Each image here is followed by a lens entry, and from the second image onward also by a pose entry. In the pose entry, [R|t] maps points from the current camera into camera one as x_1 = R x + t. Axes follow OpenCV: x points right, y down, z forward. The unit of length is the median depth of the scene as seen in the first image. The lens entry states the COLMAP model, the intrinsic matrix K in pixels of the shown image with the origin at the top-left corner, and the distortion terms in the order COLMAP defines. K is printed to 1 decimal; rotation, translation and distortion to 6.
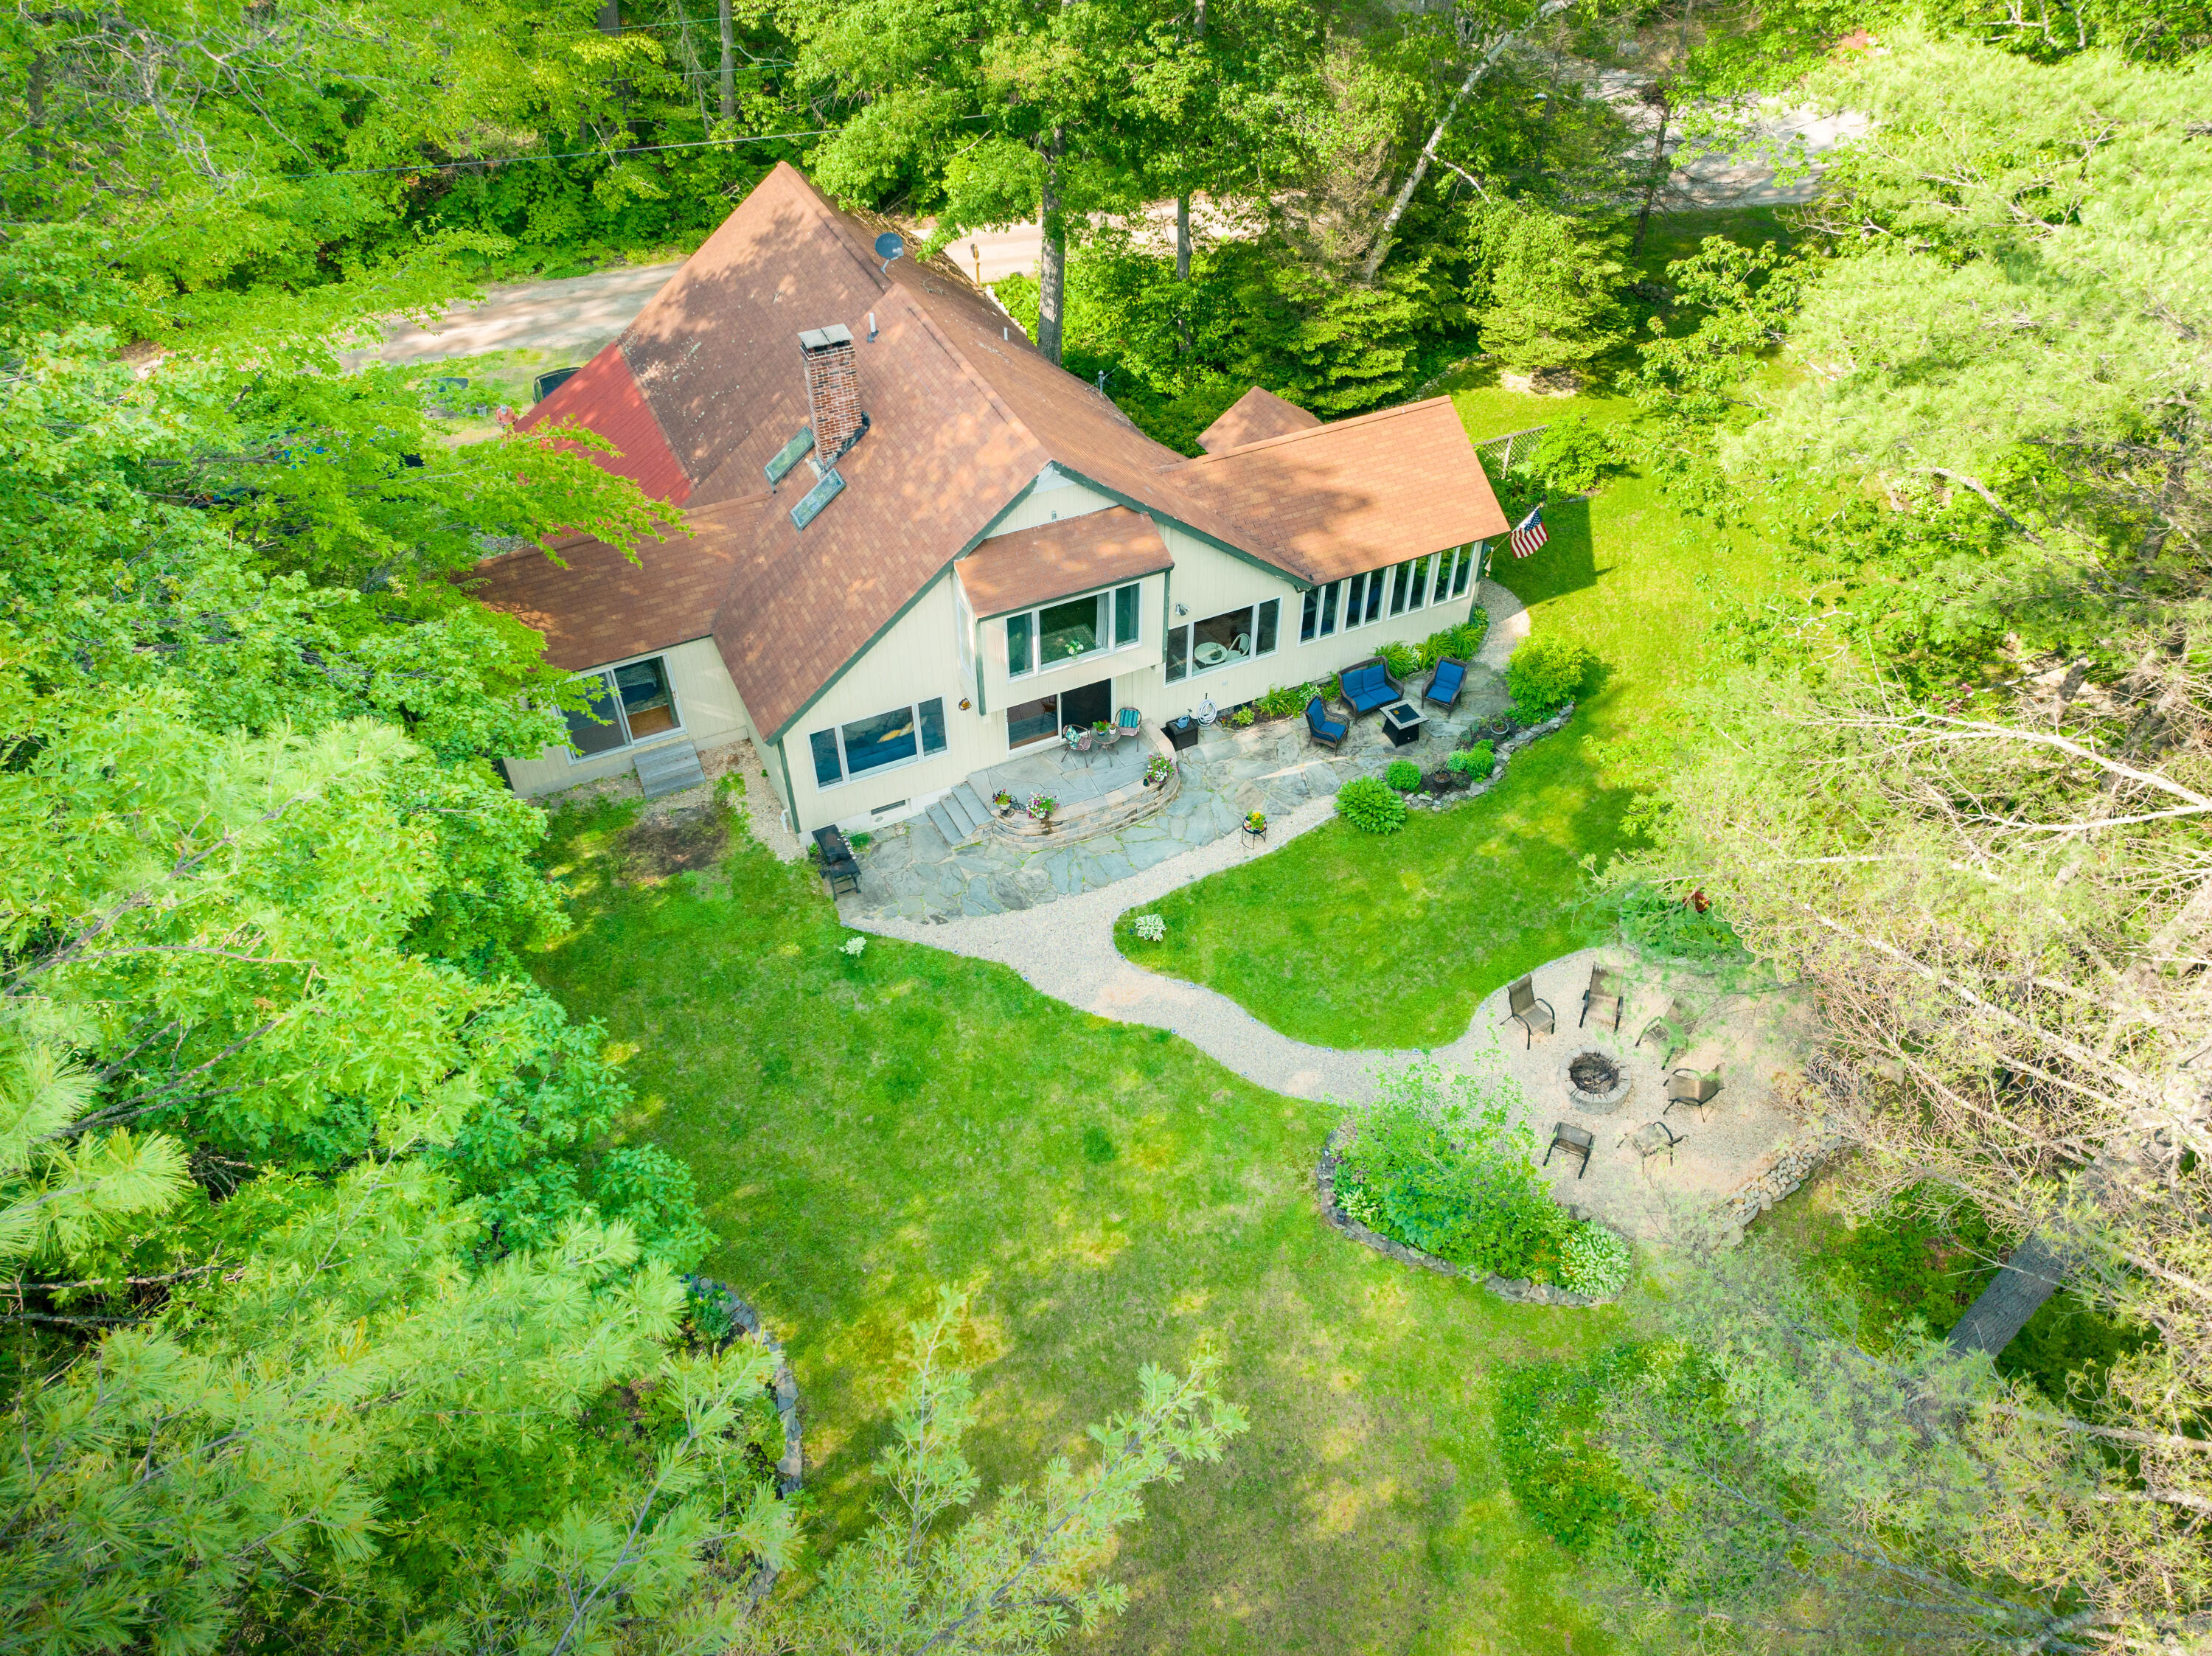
lens RADIAL K [[1551.6, 0, 1101.9], [0, 1551.6, 822.4], [0, 0, 1]] dist [-0.040471, 0.010748]
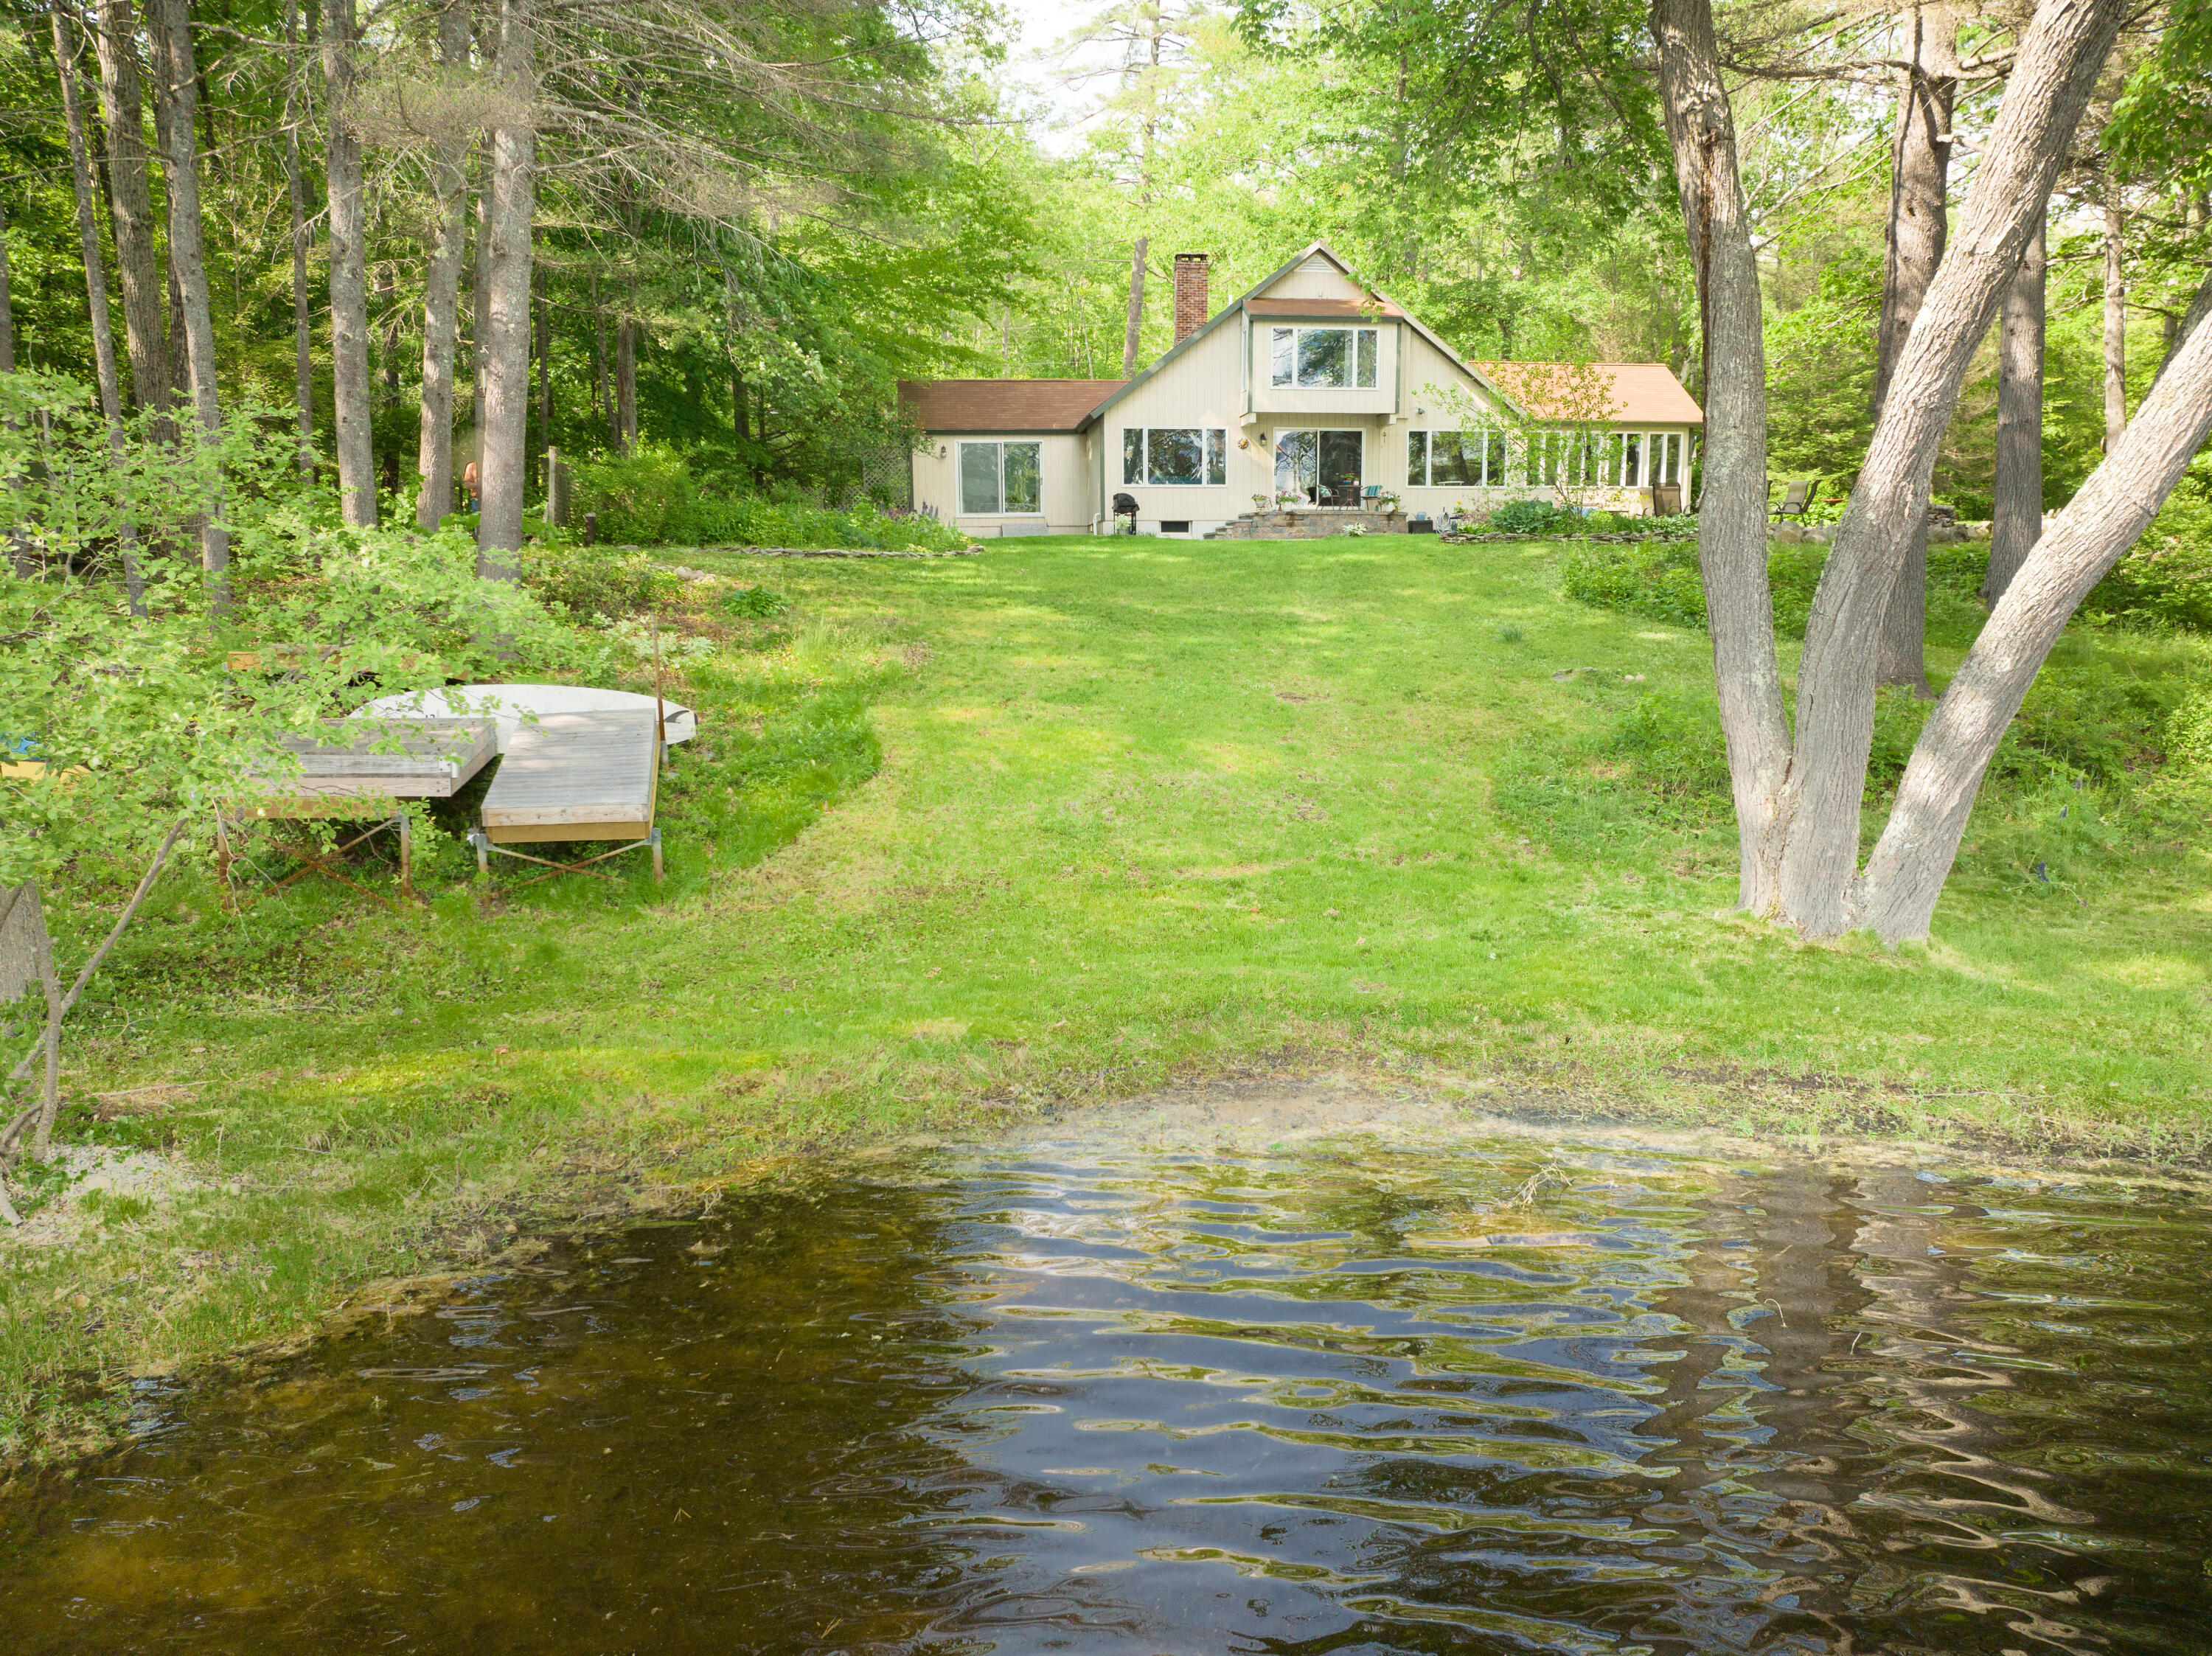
lens RADIAL K [[1551.6, 0, 1107.8], [0, 1551.6, 843.5], [0, 0, 1]] dist [-0.040471, 0.010748]
pose [[0.948315, 0.047688, -0.313727, 0.229840], [-0.218350, 0.815452, -0.536061, 0.922954], [0.230266, 0.576857, 0.783718, 0.130445]]
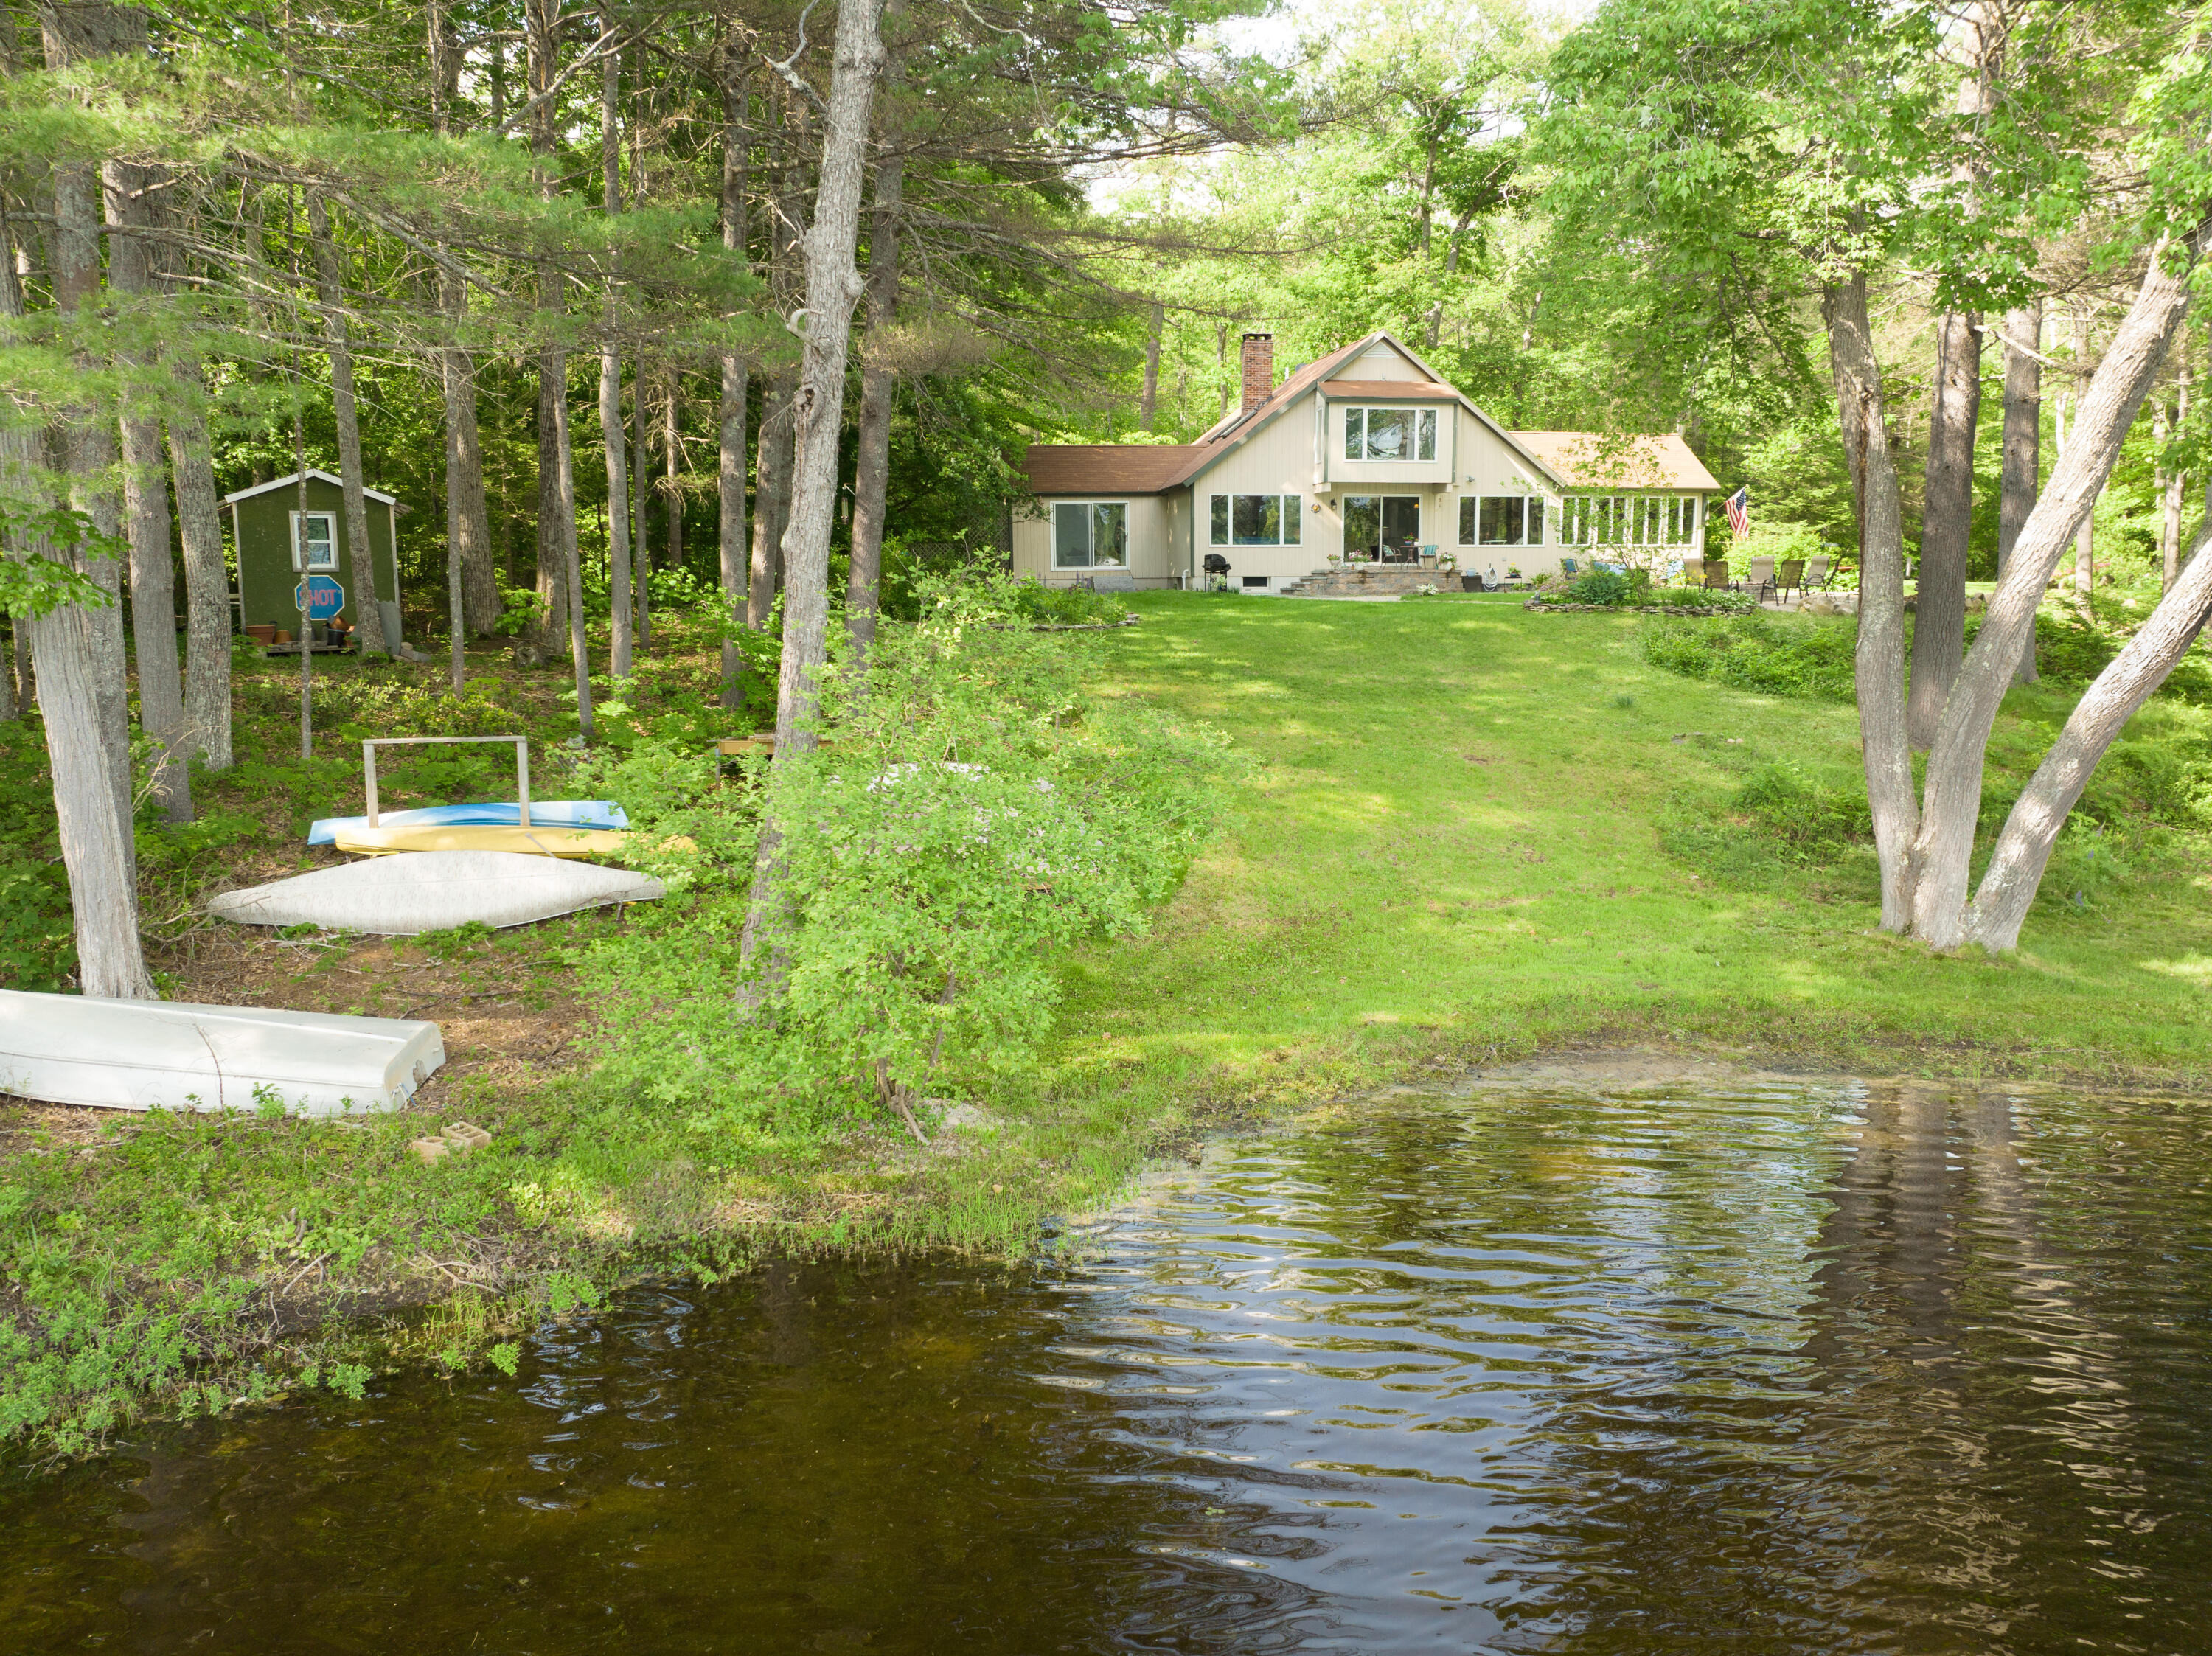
lens RADIAL K [[1551.6, 0, 1111.7], [0, 1551.6, 839.7], [0, 0, 1]] dist [-0.040471, 0.010748]
pose [[0.960398, 0.037788, -0.276059, 0.144095], [-0.190117, 0.813171, -0.550098, 1.024155], [0.203696, 0.580796, 0.788152, -0.029571]]
